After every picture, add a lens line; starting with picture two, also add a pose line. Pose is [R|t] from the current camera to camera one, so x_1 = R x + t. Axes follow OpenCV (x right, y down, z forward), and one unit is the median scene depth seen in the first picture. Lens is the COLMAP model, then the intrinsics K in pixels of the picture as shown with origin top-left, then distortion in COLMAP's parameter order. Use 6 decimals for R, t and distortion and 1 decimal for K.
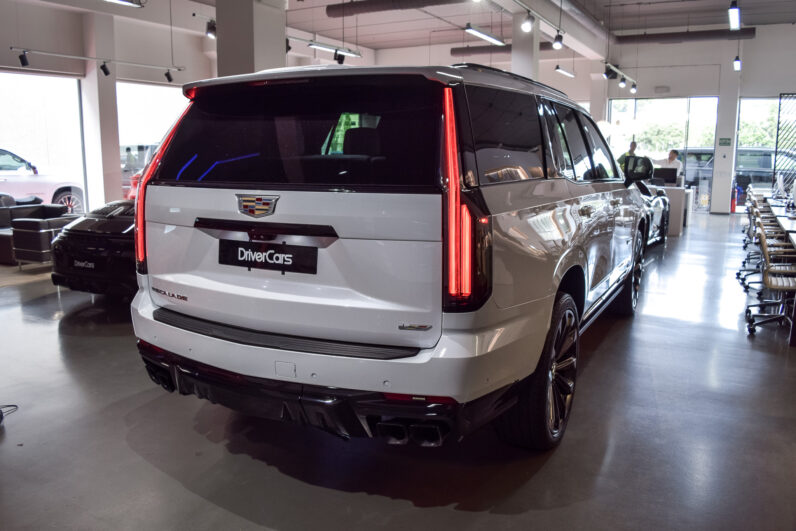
lens RADIAL K [[623.4, 0, 394.8], [0, 623.4, 264.4], [0, 0, 1]] dist [-0.102881, 0.032811]
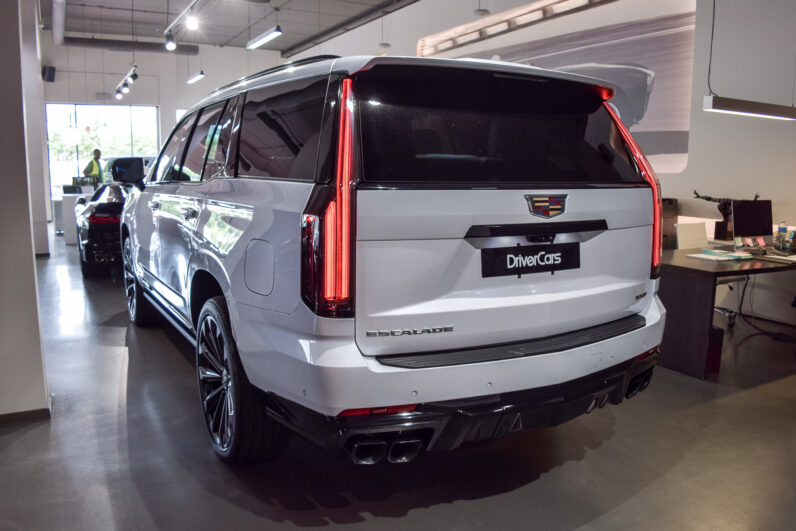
lens RADIAL K [[623.4, 0, 394.8], [0, 623.4, 264.4], [0, 0, 1]] dist [-0.102881, 0.032811]
pose [[0.556387, -0.129714, 0.820736, -1.098456], [0.141311, 0.988123, 0.060372, -0.092156], [-0.818819, 0.082388, 0.568108, 0.628963]]
